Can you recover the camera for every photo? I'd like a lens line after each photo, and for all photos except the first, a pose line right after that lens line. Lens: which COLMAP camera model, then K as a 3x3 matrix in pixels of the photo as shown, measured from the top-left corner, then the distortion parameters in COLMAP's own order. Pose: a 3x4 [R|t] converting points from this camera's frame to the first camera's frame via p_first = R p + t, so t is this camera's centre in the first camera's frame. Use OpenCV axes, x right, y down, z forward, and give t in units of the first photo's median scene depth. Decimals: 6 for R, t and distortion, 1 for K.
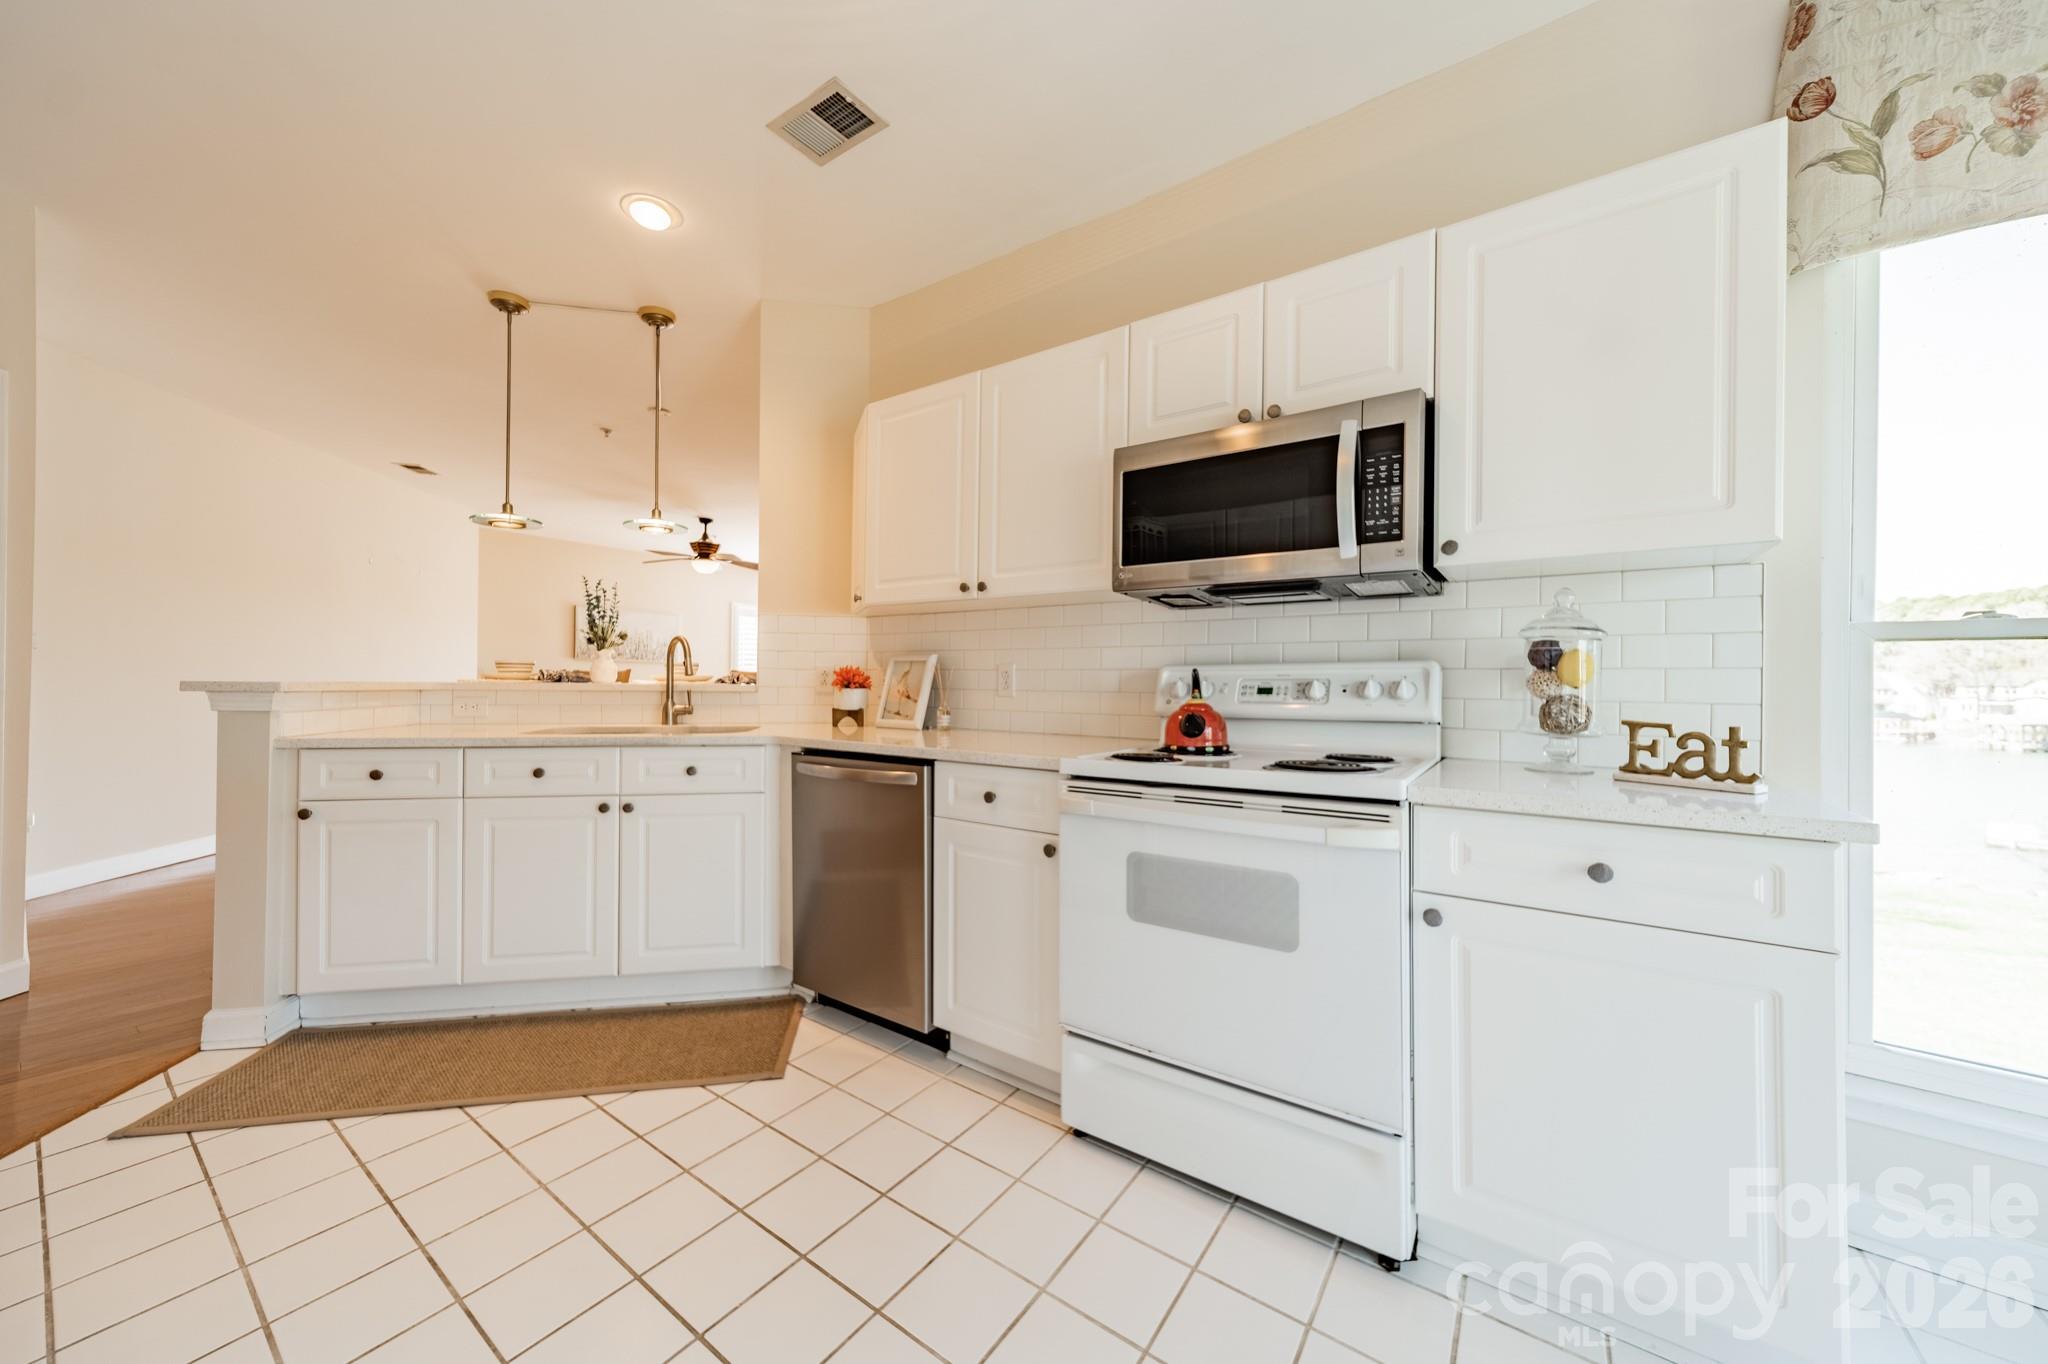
lens RADIAL K [[719.6, 0, 1031.7], [0, 719.6, 683.7], [0, 0, 1]] dist [0.005139, -0.000047]
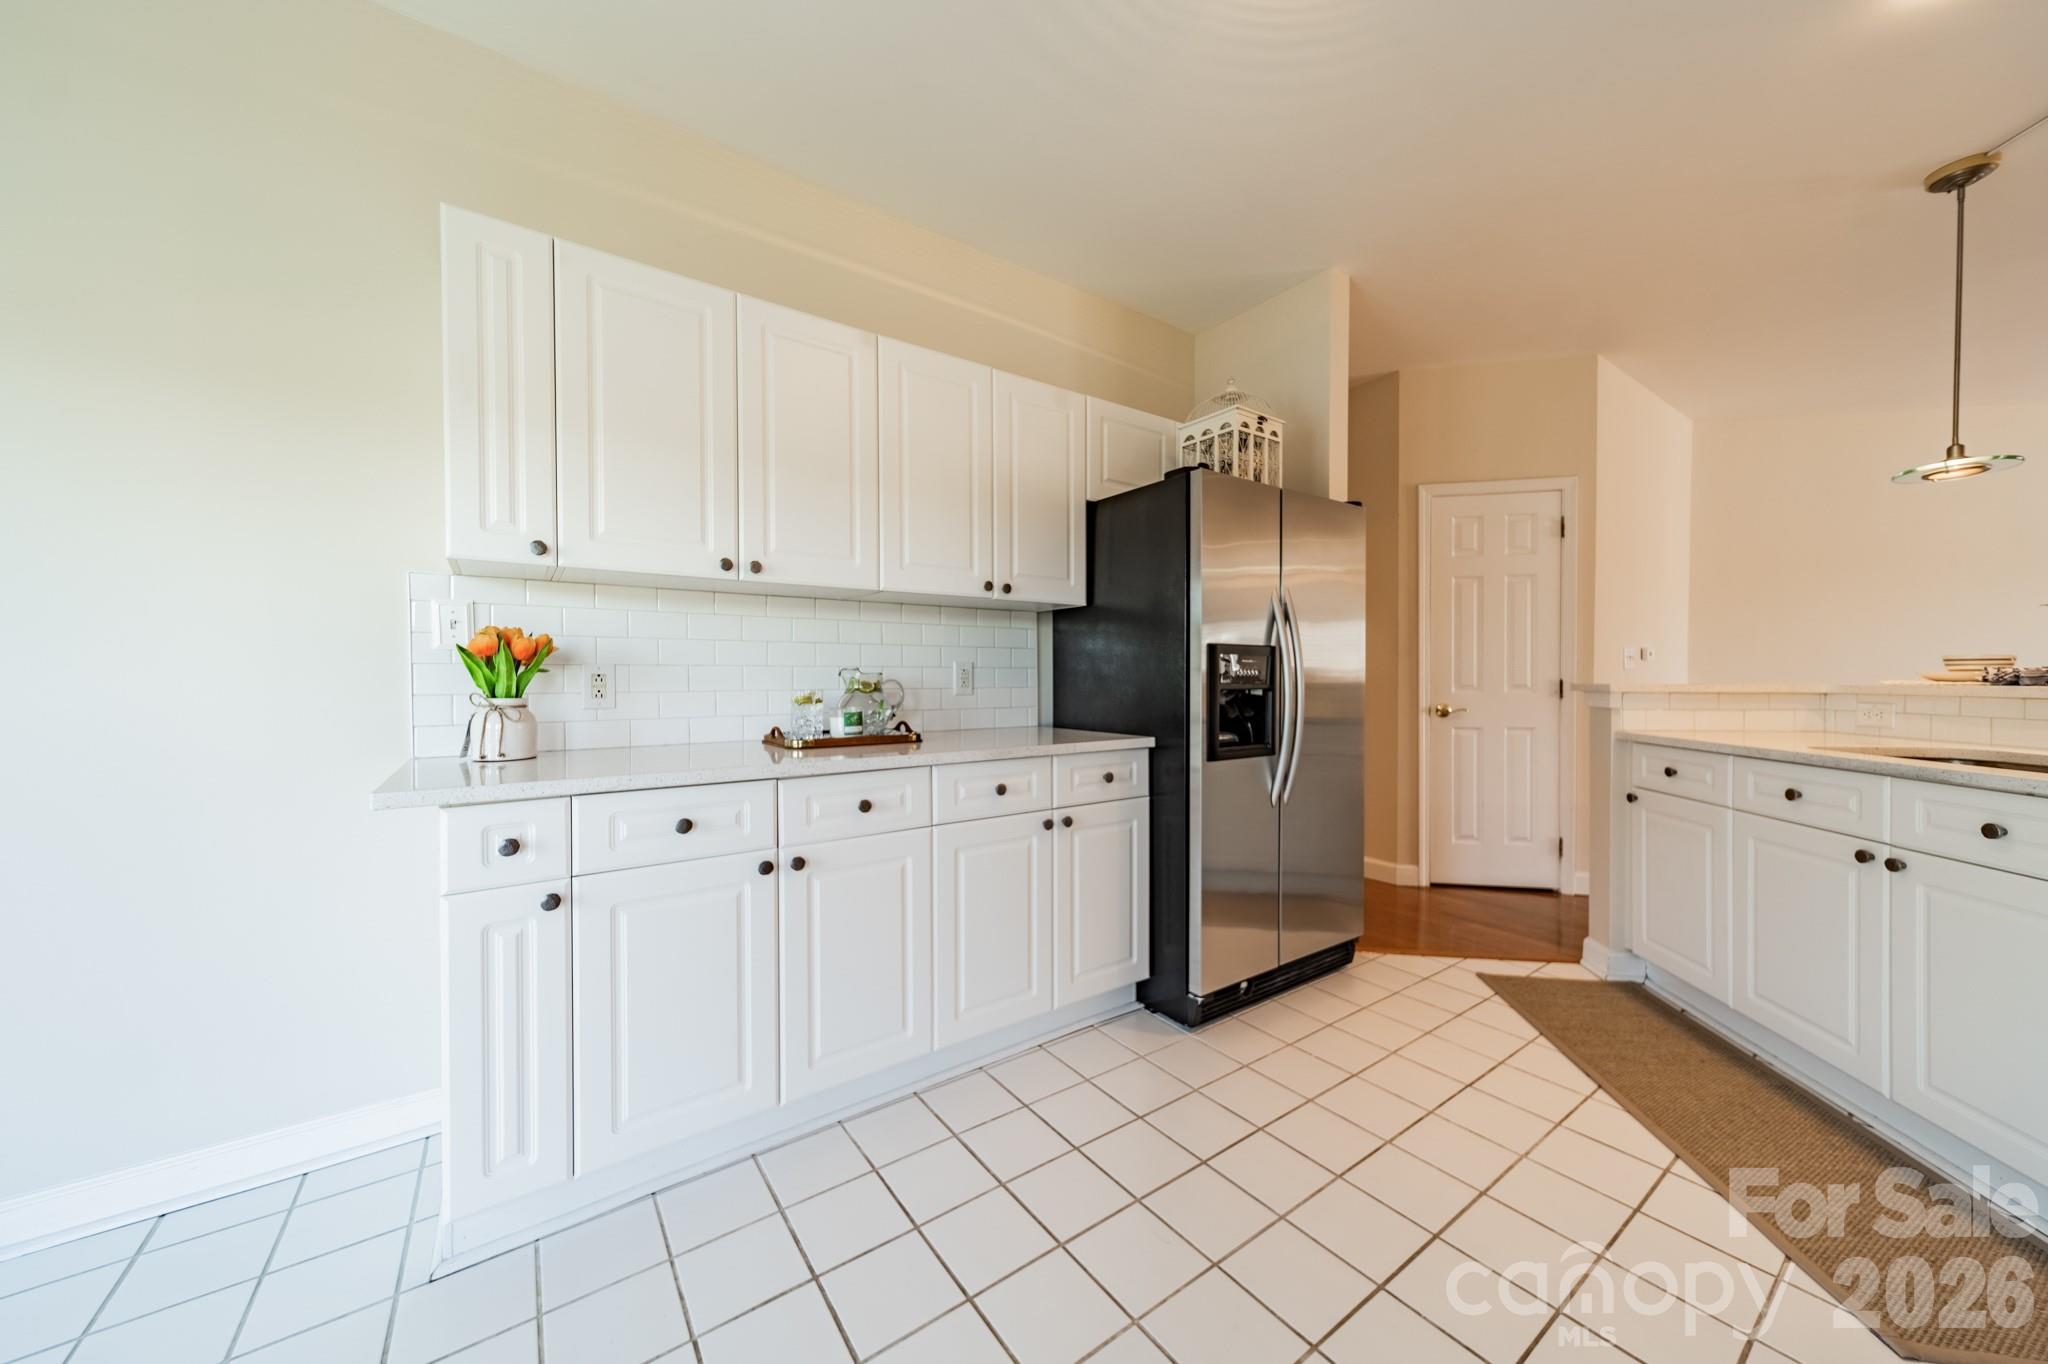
lens RADIAL K [[719.6, 0, 1031.7], [0, 719.6, 683.7], [0, 0, 1]] dist [0.005139, -0.000047]
pose [[-0.330149, 0.000777, -0.943928, 0.418804], [-0.001326, 0.999998, 0.001287, -0.003689], [0.943928, 0.001677, -0.330148, 0.486908]]
